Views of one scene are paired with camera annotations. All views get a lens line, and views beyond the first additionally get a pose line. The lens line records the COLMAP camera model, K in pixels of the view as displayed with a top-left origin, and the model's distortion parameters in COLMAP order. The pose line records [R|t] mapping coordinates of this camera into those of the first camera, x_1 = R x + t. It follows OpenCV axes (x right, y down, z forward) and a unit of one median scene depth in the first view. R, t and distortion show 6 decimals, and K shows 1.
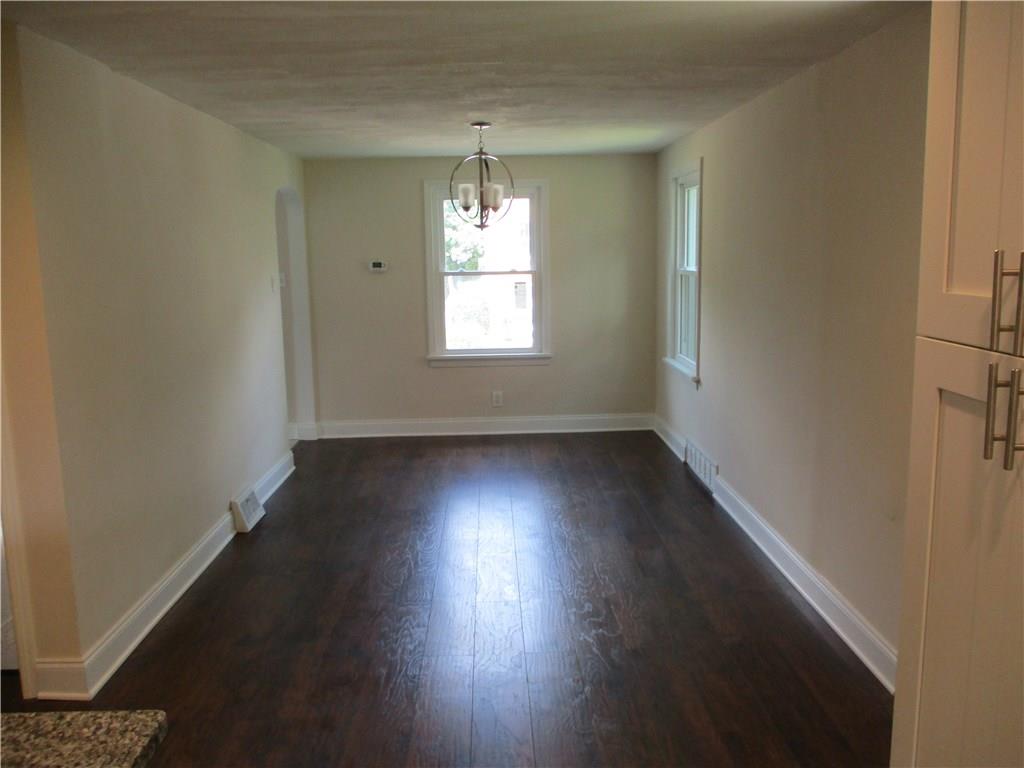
lens RADIAL K [[844.1, 0, 514.2], [0, 844.1, 377.8], [0, 0, 1]] dist [-0.019286, -0.004722]
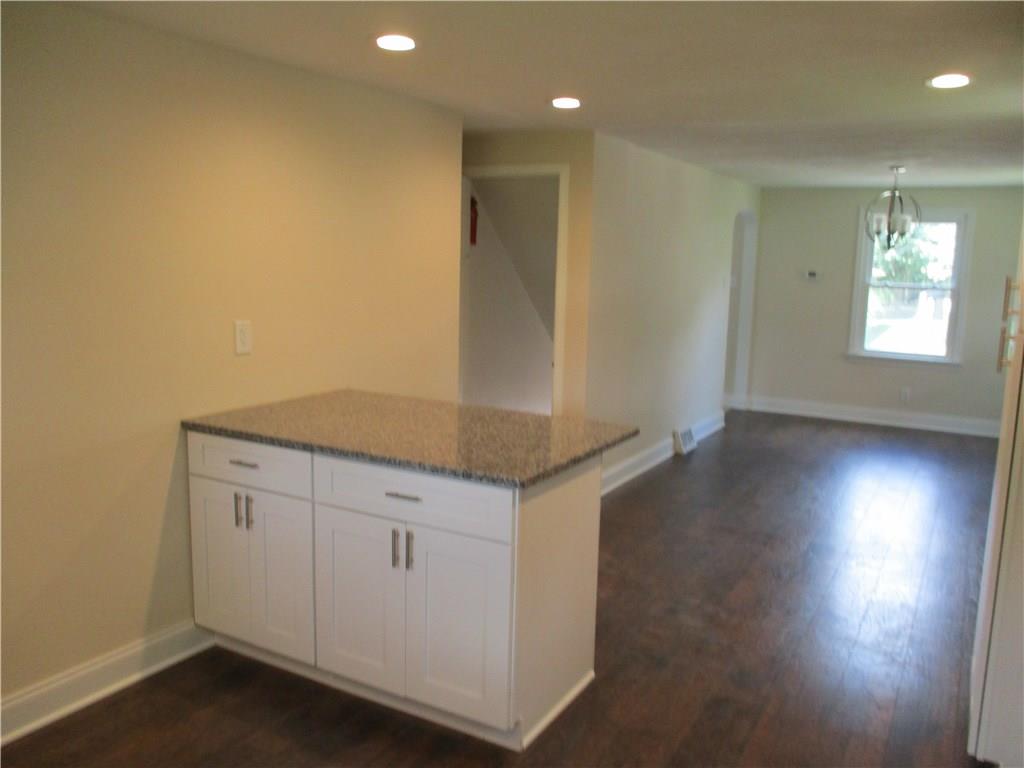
lens RADIAL K [[844.1, 0, 514.2], [0, 844.1, 377.8], [0, 0, 1]] dist [-0.019286, -0.004722]
pose [[0.856247, 0.116866, -0.503174, 0.107820], [-0.120671, 0.992374, 0.025143, 0.040215], [0.502275, 0.039190, 0.863819, -0.290397]]
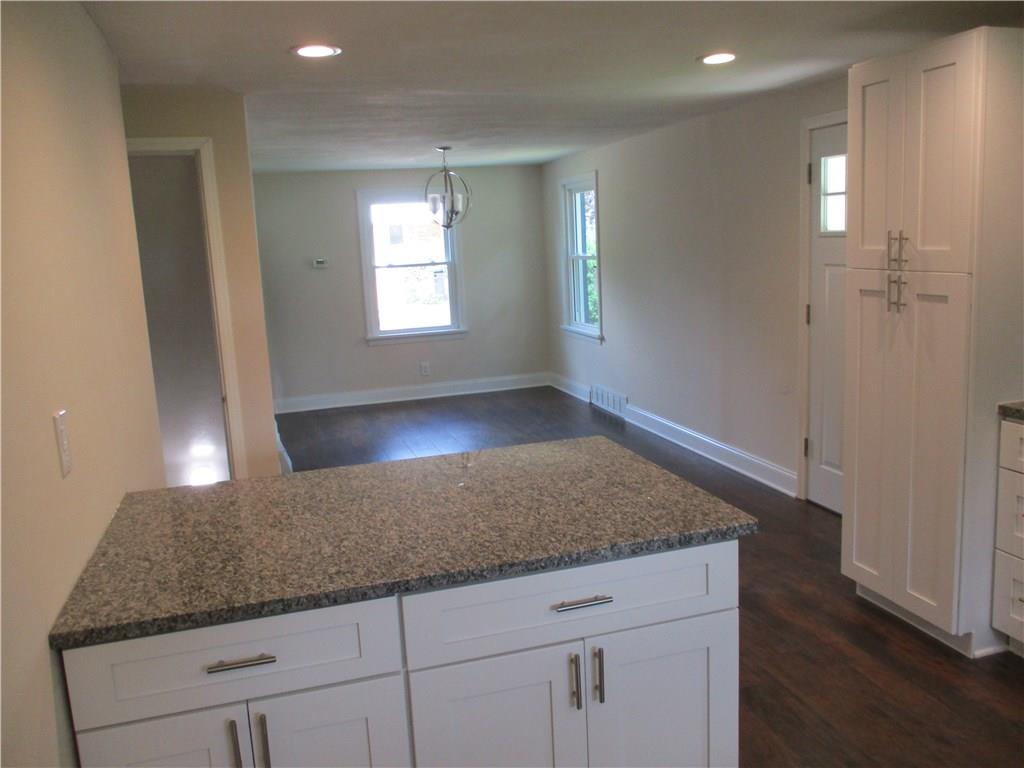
lens RADIAL K [[844.1, 0, 514.2], [0, 844.1, 377.8], [0, 0, 1]] dist [-0.019286, -0.004722]
pose [[0.965535, -0.072569, 0.249952, -0.225637], [0.071451, 0.997352, 0.013555, 0.034176], [-0.250274, 0.004771, 0.968163, -0.226296]]
